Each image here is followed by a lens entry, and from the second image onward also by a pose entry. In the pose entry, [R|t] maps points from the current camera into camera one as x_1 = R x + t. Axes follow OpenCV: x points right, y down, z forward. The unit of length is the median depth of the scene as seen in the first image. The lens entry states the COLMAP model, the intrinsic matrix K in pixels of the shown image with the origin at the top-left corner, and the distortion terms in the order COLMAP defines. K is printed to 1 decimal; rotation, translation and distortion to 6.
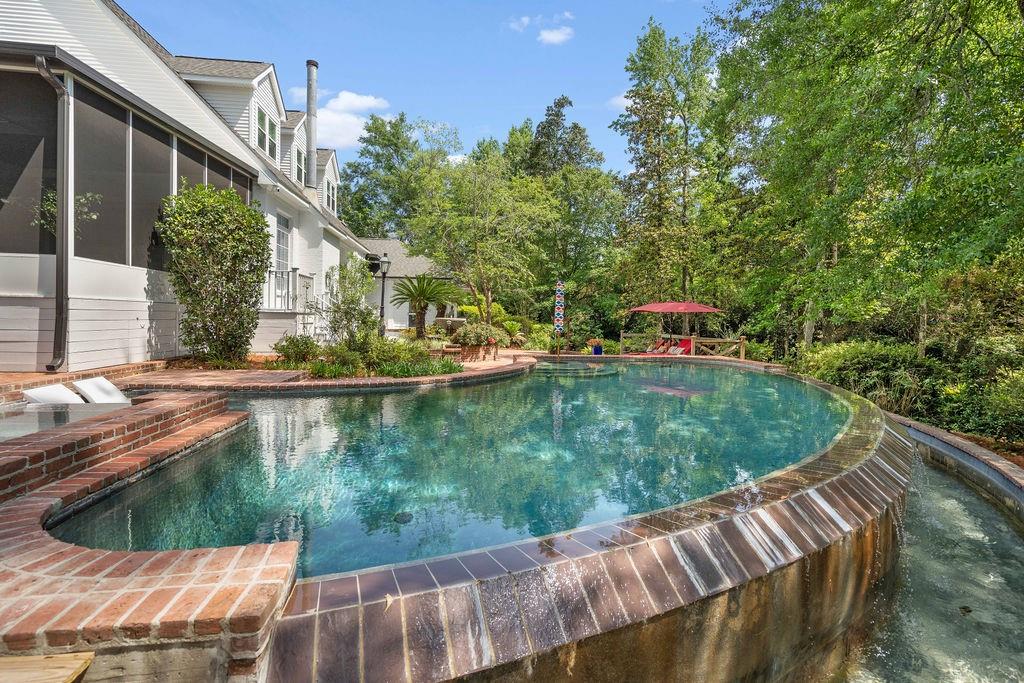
lens RADIAL K [[493.5, 0, 514.6], [0, 493.5, 325.0], [0, 0, 1]] dist [-0.002492, -0.000589]
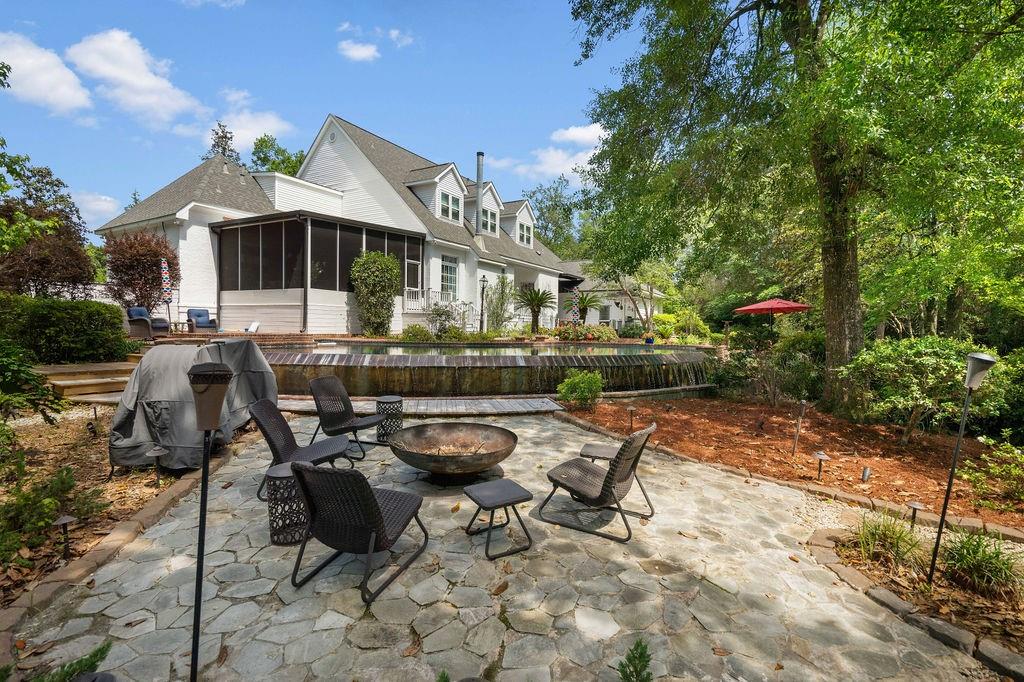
lens RADIAL K [[493.5, 0, 514.6], [0, 493.5, 324.5], [0, 0, 1]] dist [-0.002492, -0.000589]
pose [[0.825059, -0.013751, -0.564880, 1.094571], [-0.005347, 0.999469, -0.032141, 0.095374], [0.565022, 0.029539, 0.824547, -0.379800]]
